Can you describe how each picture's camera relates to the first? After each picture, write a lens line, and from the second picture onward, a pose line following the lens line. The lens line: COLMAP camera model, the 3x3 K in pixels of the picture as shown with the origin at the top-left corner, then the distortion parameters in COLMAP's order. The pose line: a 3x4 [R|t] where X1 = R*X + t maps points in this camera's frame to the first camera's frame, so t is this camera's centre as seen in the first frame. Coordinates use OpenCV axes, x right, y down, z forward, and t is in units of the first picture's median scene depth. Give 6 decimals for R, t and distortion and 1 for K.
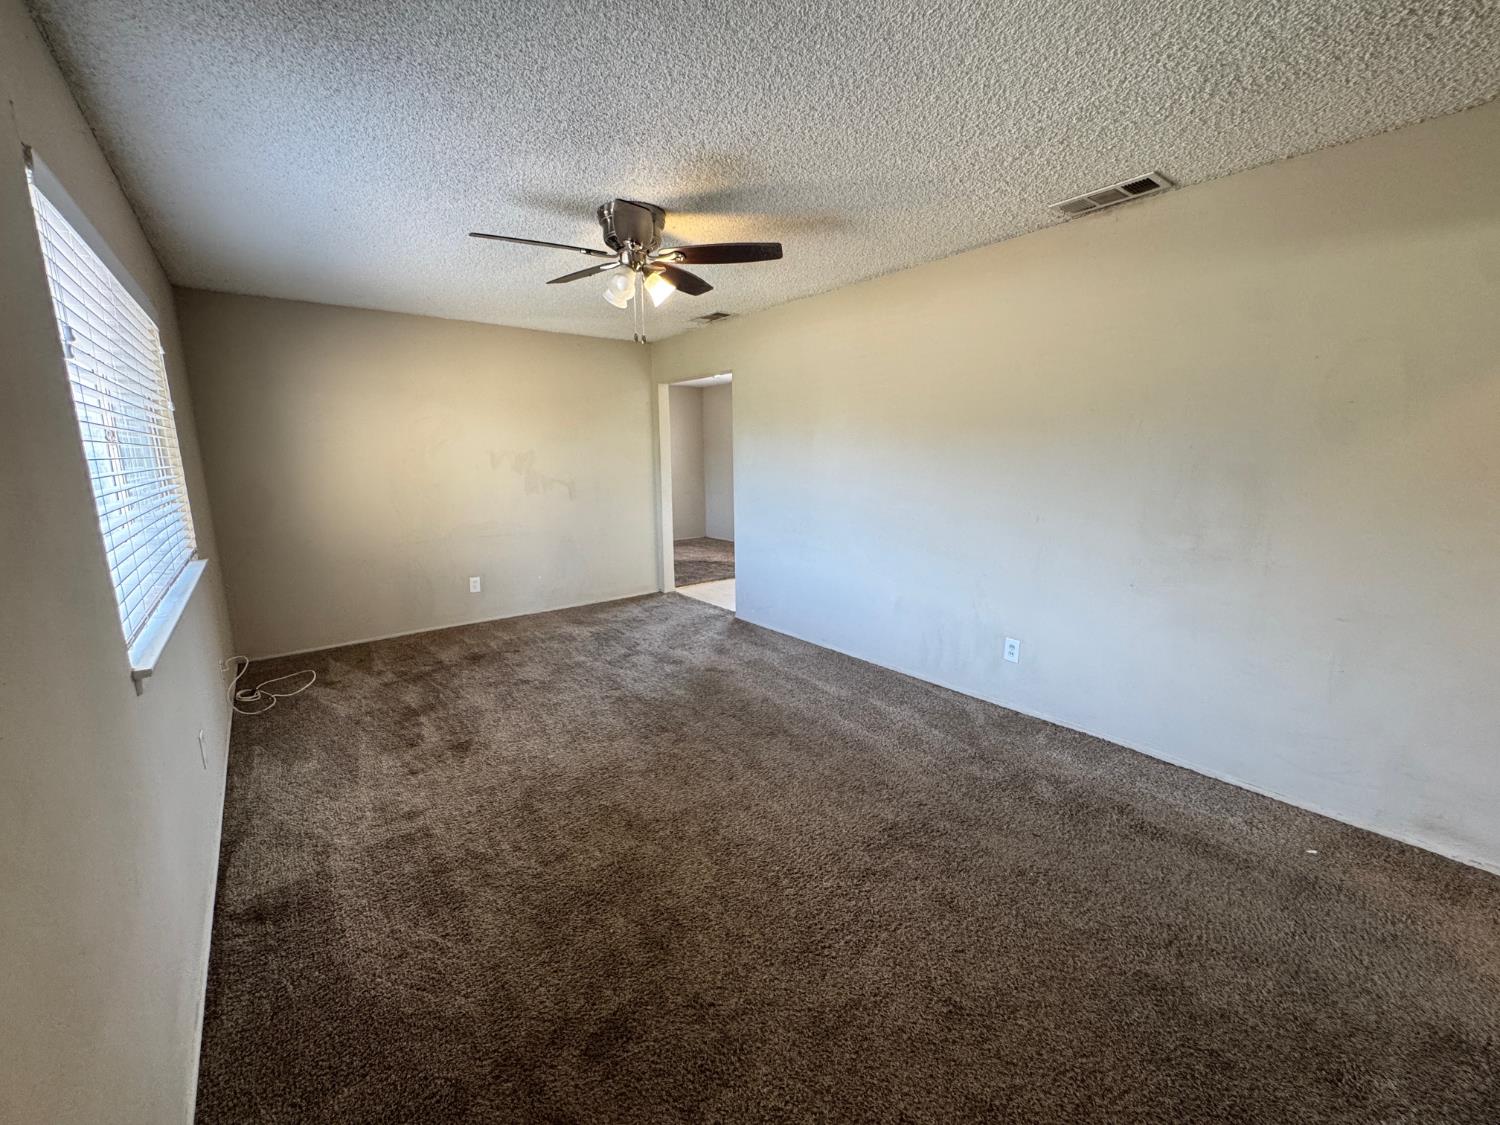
lens RADIAL K [[611.9, 0, 749.3], [0, 611.9, 562.9], [0, 0, 1]] dist [-0.000767, 0.000214]
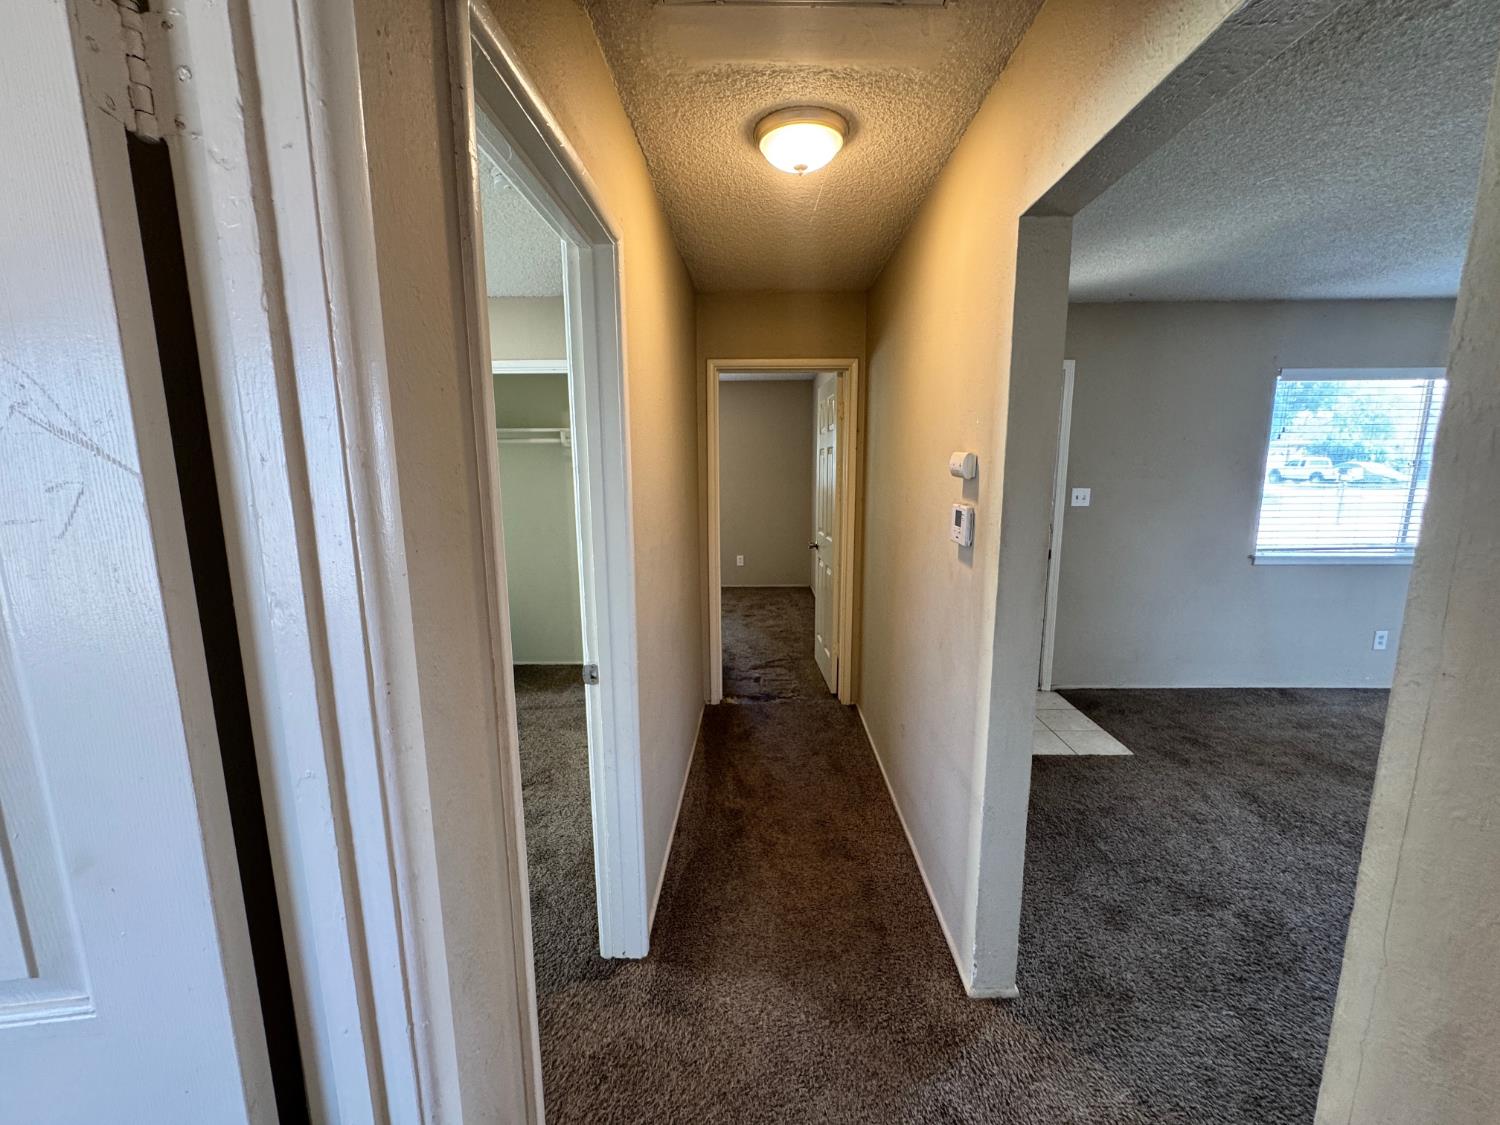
lens RADIAL K [[611.9, 0, 747.6], [0, 611.9, 561.6], [0, 0, 1]] dist [-0.000767, 0.000214]
pose [[-0.643066, 0.136264, -0.753590, 1.997043], [-0.115986, 0.955361, 0.271723, -0.231439], [0.756977, 0.262142, -0.598555, 0.760582]]
